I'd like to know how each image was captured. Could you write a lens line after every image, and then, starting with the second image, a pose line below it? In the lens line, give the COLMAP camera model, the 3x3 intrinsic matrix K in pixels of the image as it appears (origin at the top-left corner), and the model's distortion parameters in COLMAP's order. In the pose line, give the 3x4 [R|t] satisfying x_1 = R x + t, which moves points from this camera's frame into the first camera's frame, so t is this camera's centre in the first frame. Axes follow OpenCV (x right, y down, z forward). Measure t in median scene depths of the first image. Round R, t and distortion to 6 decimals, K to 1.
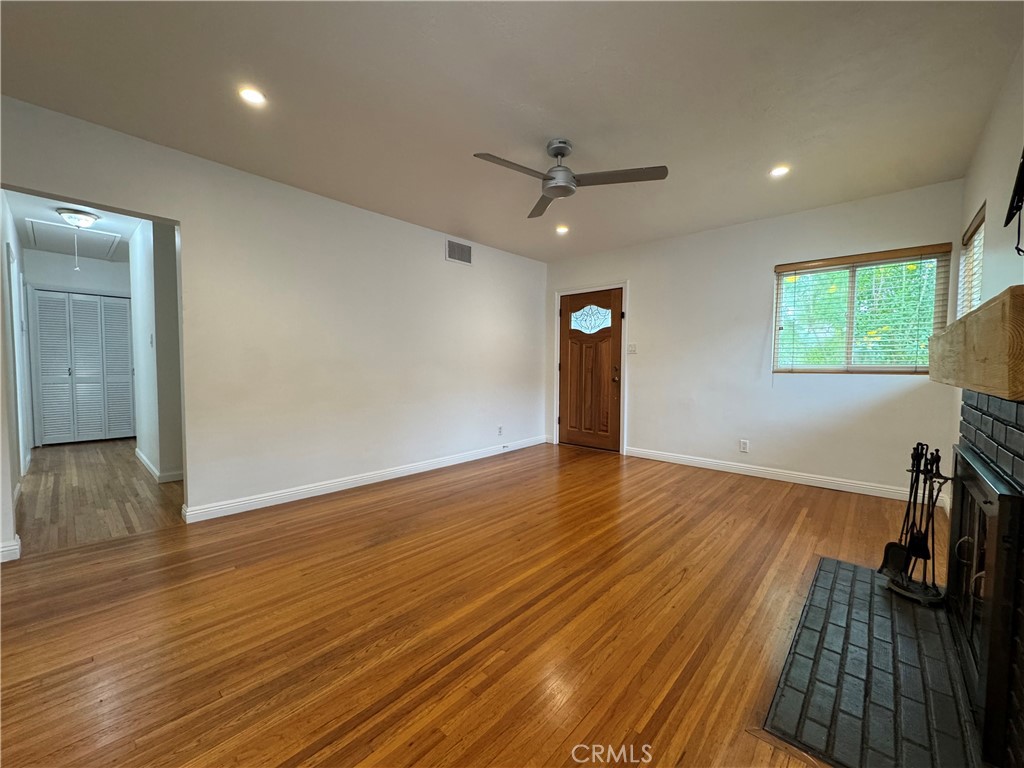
lens RADIAL K [[410.6, 0, 511.4], [0, 410.6, 385.4], [0, 0, 1]] dist [-0.002027, 0.001003]
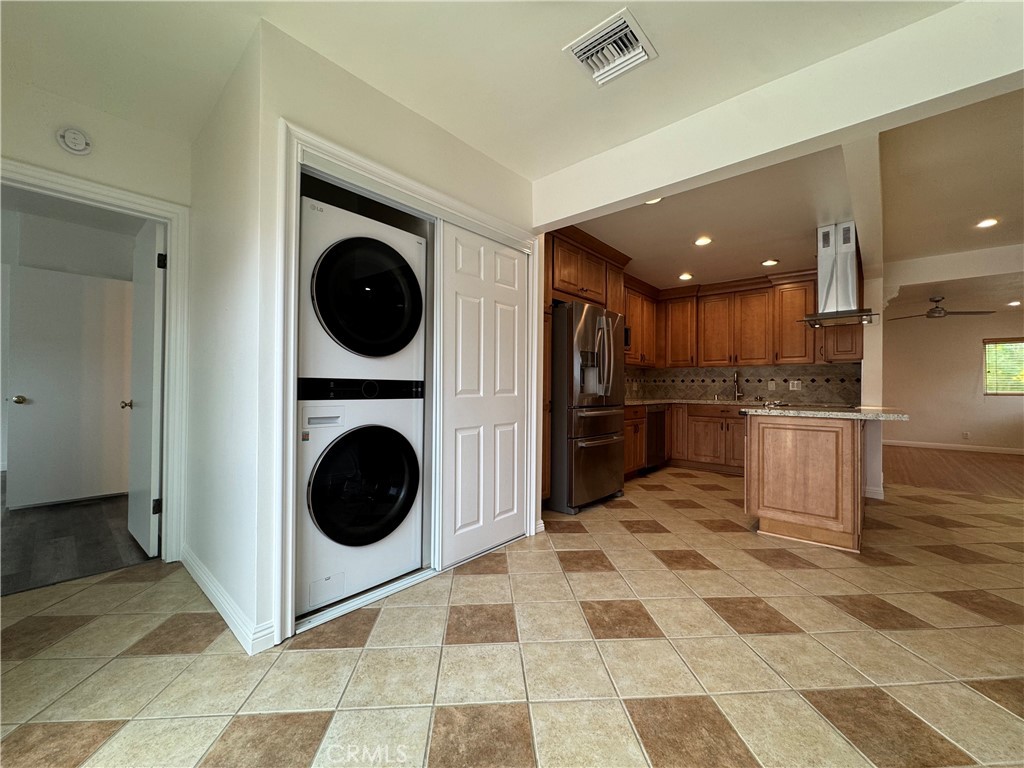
lens RADIAL K [[410.6, 0, 512.4], [0, 410.6, 384.1], [0, 0, 1]] dist [-0.002027, 0.001003]
pose [[0.999828, 0.003258, 0.018252, -1.647275], [-0.002167, 0.998228, -0.059460, 0.037907], [-0.018413, 0.059410, 0.998064, -0.891473]]
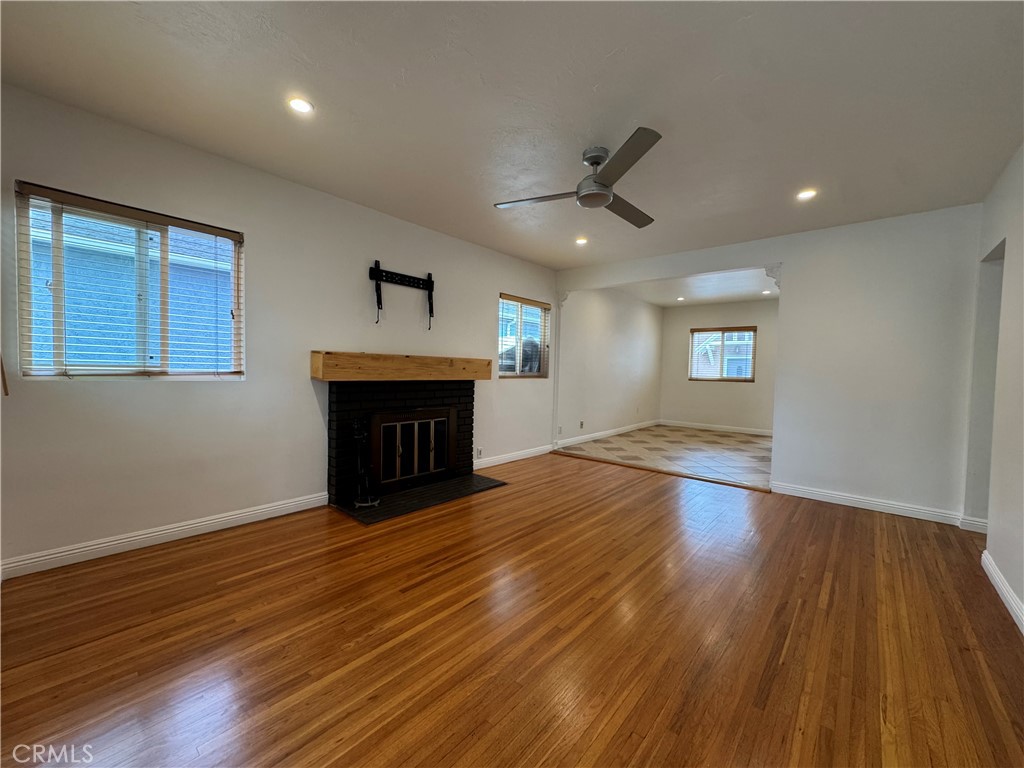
lens RADIAL K [[410.6, 0, 509.0], [0, 410.6, 386.5], [0, 0, 1]] dist [-0.002027, 0.001003]
pose [[-0.999512, -0.027488, -0.014814, 0.221139], [-0.028713, 0.995523, 0.090051, -0.082259], [0.012273, 0.090432, -0.995827, 1.391280]]
